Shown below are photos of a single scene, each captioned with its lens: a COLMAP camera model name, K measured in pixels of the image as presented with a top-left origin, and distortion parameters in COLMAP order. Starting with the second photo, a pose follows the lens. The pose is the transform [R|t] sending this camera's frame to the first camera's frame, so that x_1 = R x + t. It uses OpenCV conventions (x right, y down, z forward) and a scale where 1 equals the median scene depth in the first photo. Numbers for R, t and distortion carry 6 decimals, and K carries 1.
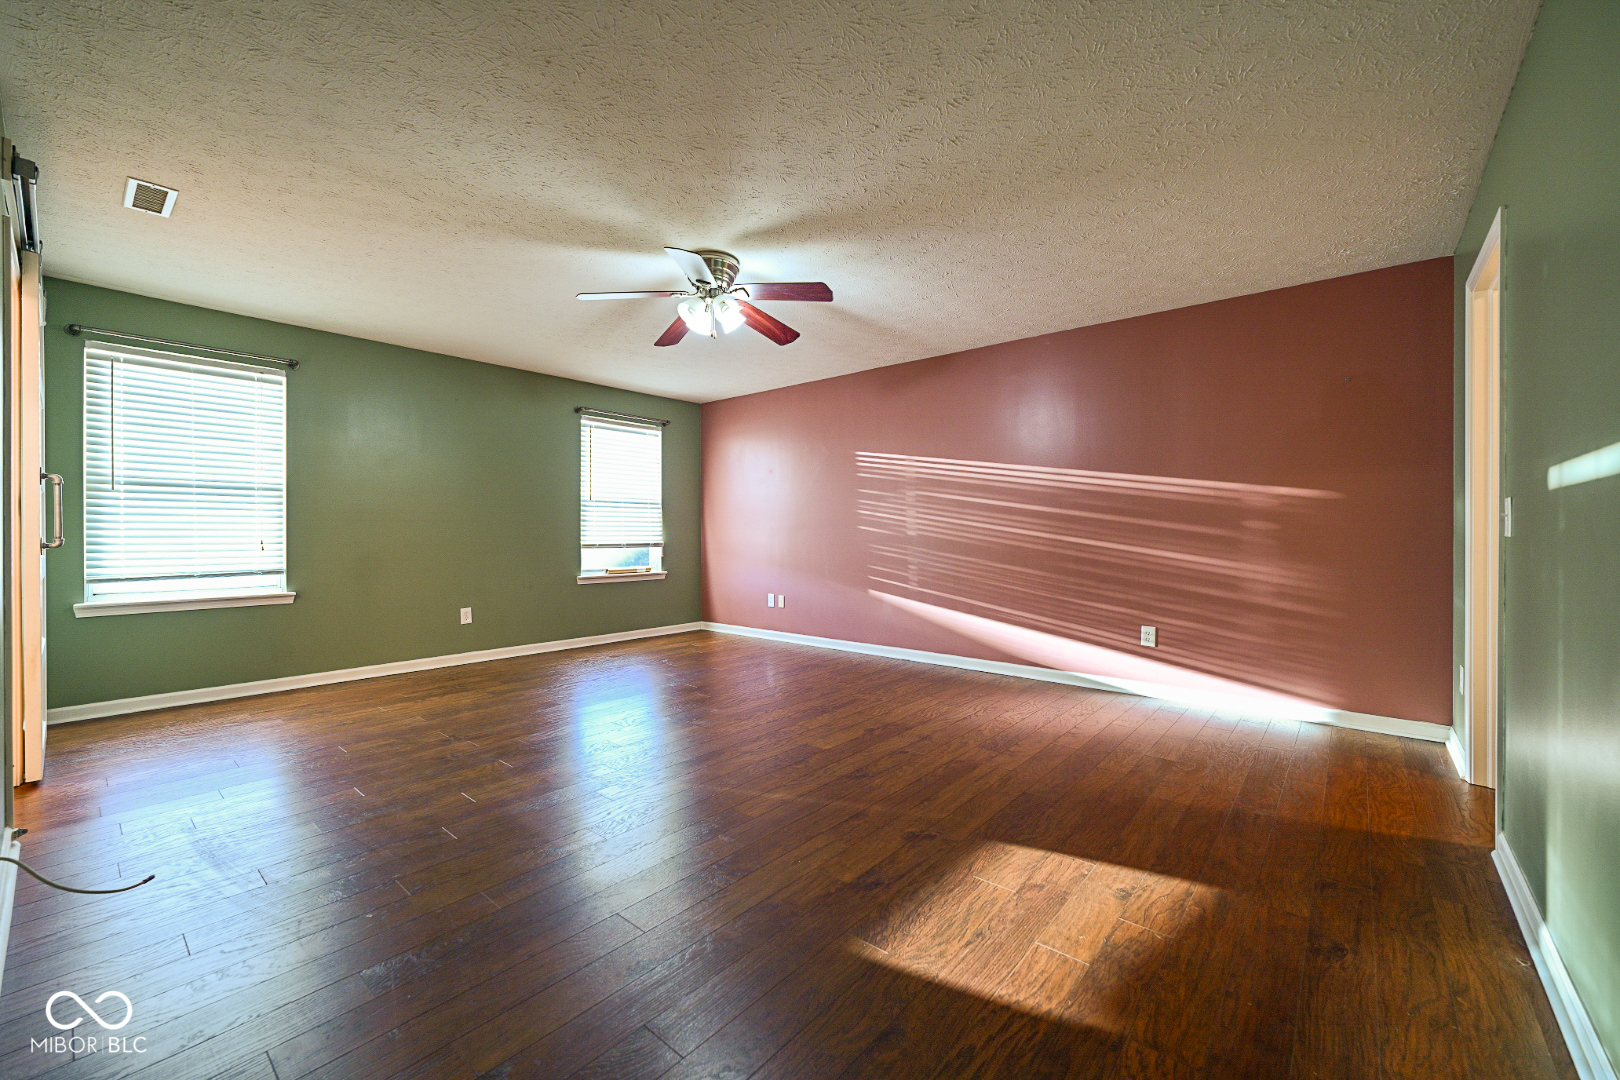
lens RADIAL K [[644.7, 0, 810.1], [0, 644.7, 542.2], [0, 0, 1]] dist [0.002073, 0.000476]
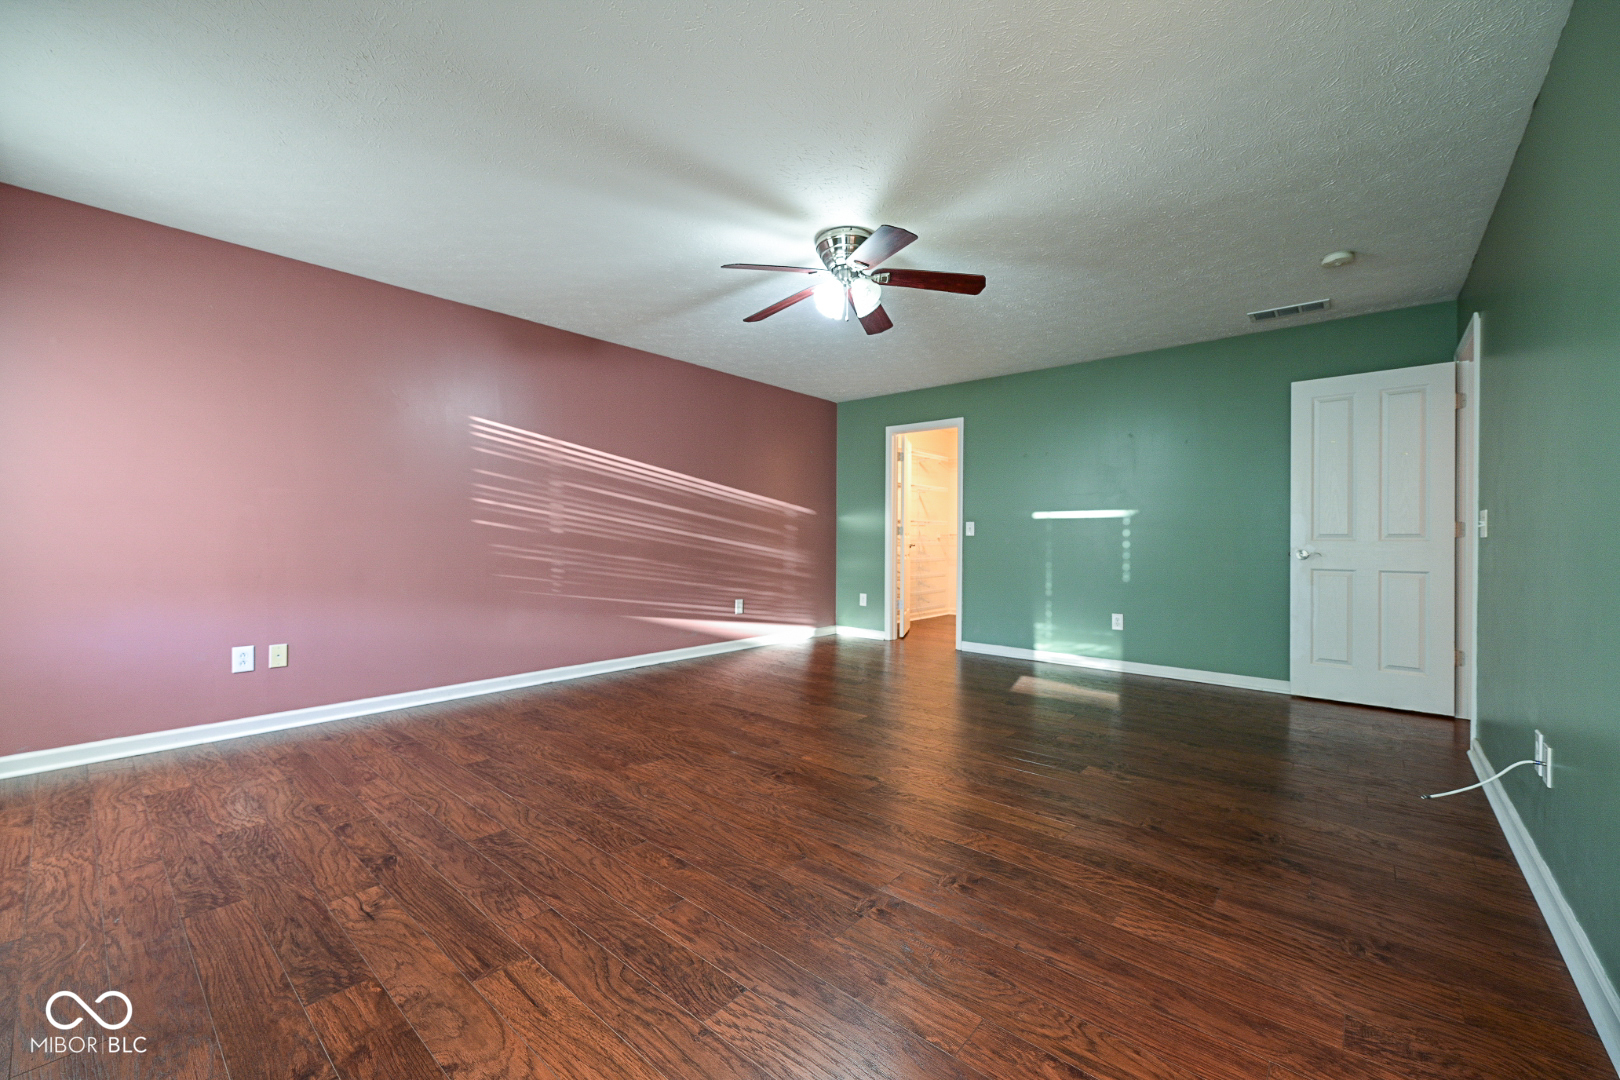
lens RADIAL K [[644.7, 0, 810.2], [0, 644.7, 533.7], [0, 0, 1]] dist [0.002073, 0.000476]
pose [[0.005507, -0.006137, 0.999966, -0.752510], [-0.001494, 0.999980, 0.006145, -0.017100], [-0.999984, -0.001527, 0.005498, 0.726796]]
